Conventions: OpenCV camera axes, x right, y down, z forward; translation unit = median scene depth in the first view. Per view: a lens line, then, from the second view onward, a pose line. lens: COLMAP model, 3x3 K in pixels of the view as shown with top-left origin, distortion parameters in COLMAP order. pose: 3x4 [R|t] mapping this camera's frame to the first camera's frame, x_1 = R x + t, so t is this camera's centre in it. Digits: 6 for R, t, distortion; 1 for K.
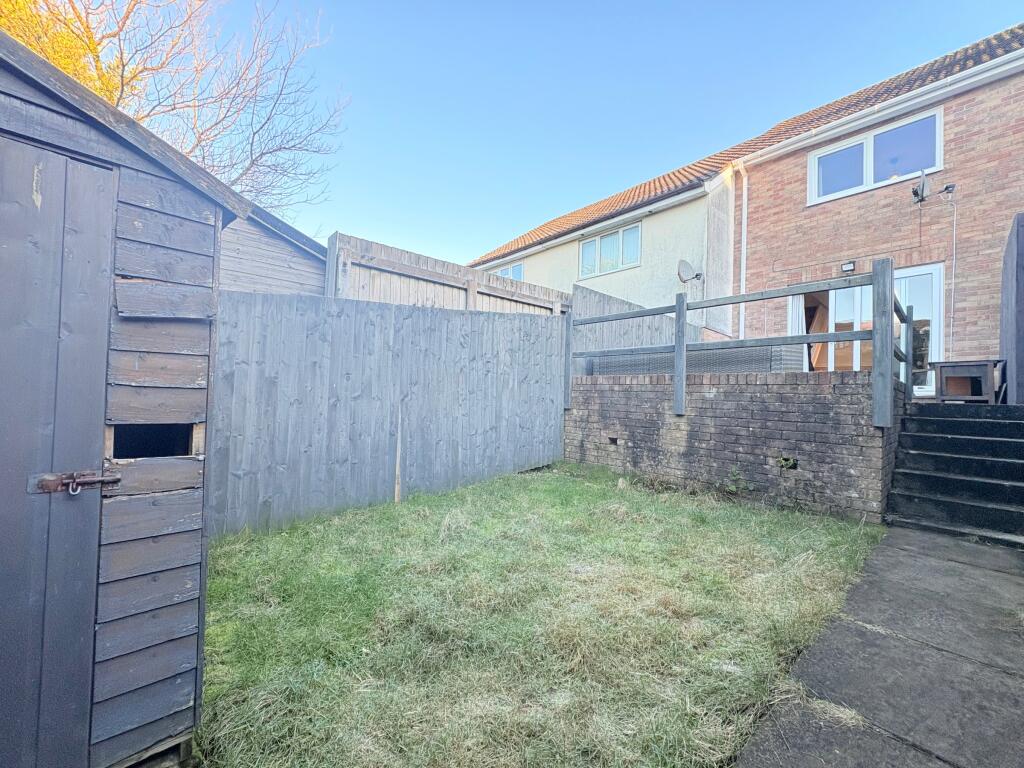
lens RADIAL K [[406.5, 0, 509.9], [0, 406.5, 384.1], [0, 0, 1]] dist [-0.001421, -0.000025]
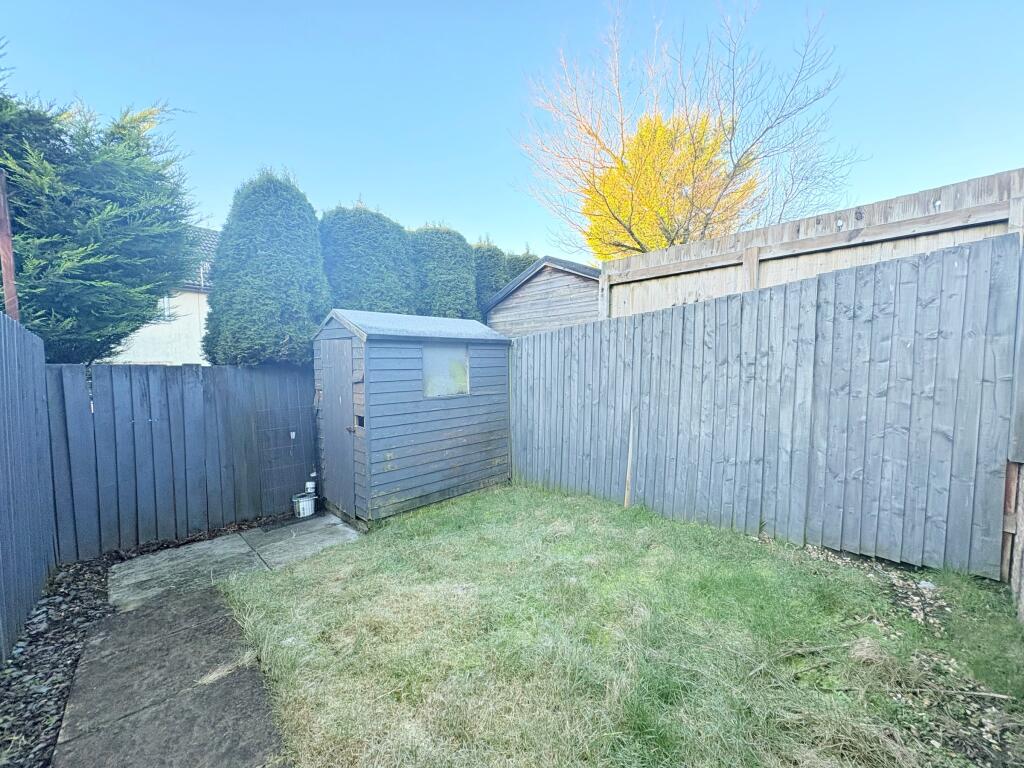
lens RADIAL K [[406.5, 0, 509.9], [0, 406.5, 384.1], [0, 0, 1]] dist [-0.001421, -0.000025]
pose [[0.028618, 0.028282, -0.999190, 0.645378], [0.034246, 0.998985, 0.029257, -0.056692], [0.999004, -0.035055, 0.027621, 0.587131]]
